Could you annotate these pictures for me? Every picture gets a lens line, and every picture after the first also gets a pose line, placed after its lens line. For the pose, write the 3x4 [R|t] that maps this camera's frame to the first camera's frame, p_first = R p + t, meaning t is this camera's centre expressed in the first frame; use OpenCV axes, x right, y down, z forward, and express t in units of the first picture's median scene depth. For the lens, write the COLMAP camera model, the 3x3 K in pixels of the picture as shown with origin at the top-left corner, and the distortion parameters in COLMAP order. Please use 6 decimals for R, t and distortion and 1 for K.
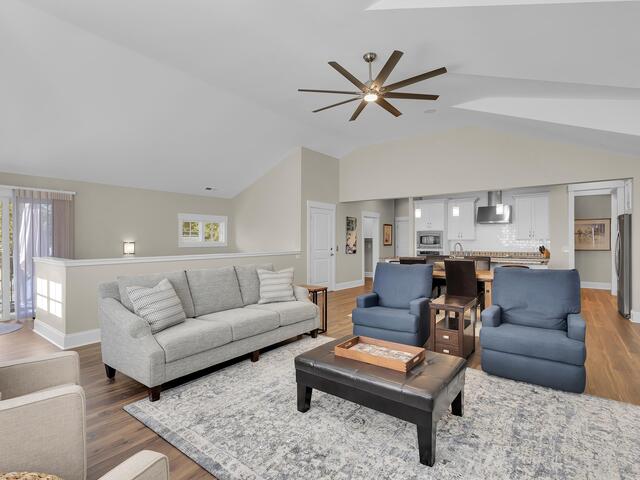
lens RADIAL K [[328.7, 0, 320.0], [0, 328.7, 240.0], [0, 0, 1]] dist [-0.004210, -0.000585]
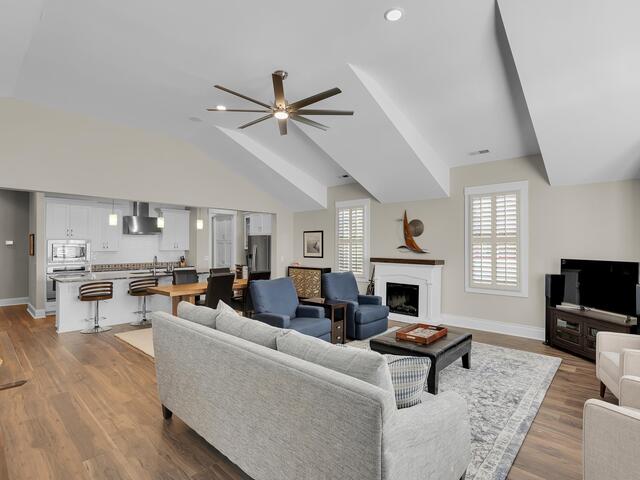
lens RADIAL K [[320.9, 0, 320.0], [0, 320.9, 240.0], [0, 0, 1]] dist [-0.010757, -0.000986]
pose [[0.088762, 0.020733, 0.995837, -0.939594], [-0.004602, 0.999781, -0.020405, -0.041702], [-0.996042, -0.002772, 0.088838, 0.925116]]
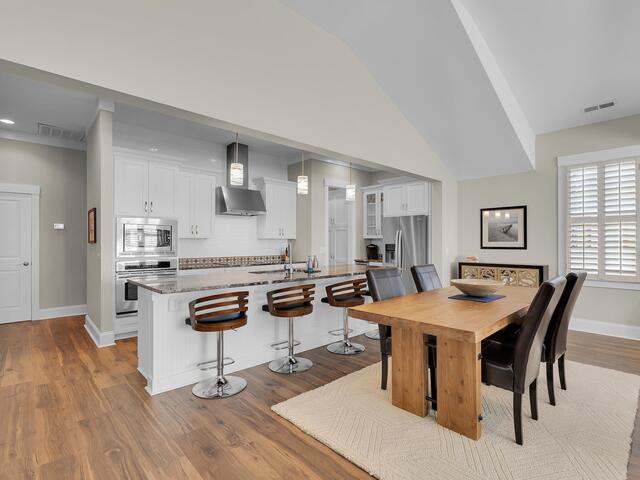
lens RADIAL K [[320.9, 0, 320.0], [0, 320.9, 240.0], [0, 0, 1]] dist [-0.010757, -0.000986]
pose [[0.179404, 0.011403, 0.983709, -0.220992], [-0.004624, 0.999932, -0.010747, 0.017953], [-0.983765, -0.002621, 0.179444, 1.755437]]
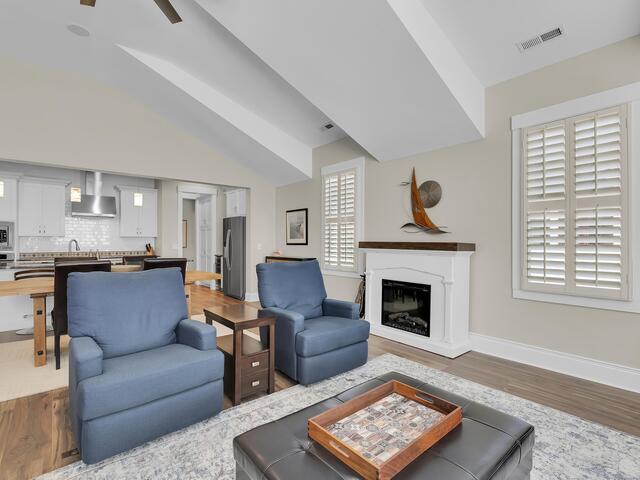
lens RADIAL K [[310.4, 0, 320.0], [0, 310.4, 240.0], [0, 0, 1]] dist [-0.007201, -0.000164]
pose [[0.215833, 0.007716, 0.976400, -0.248250], [-0.003382, 0.999969, -0.007154, 0.024916], [-0.976424, -0.001758, 0.215853, 0.686663]]
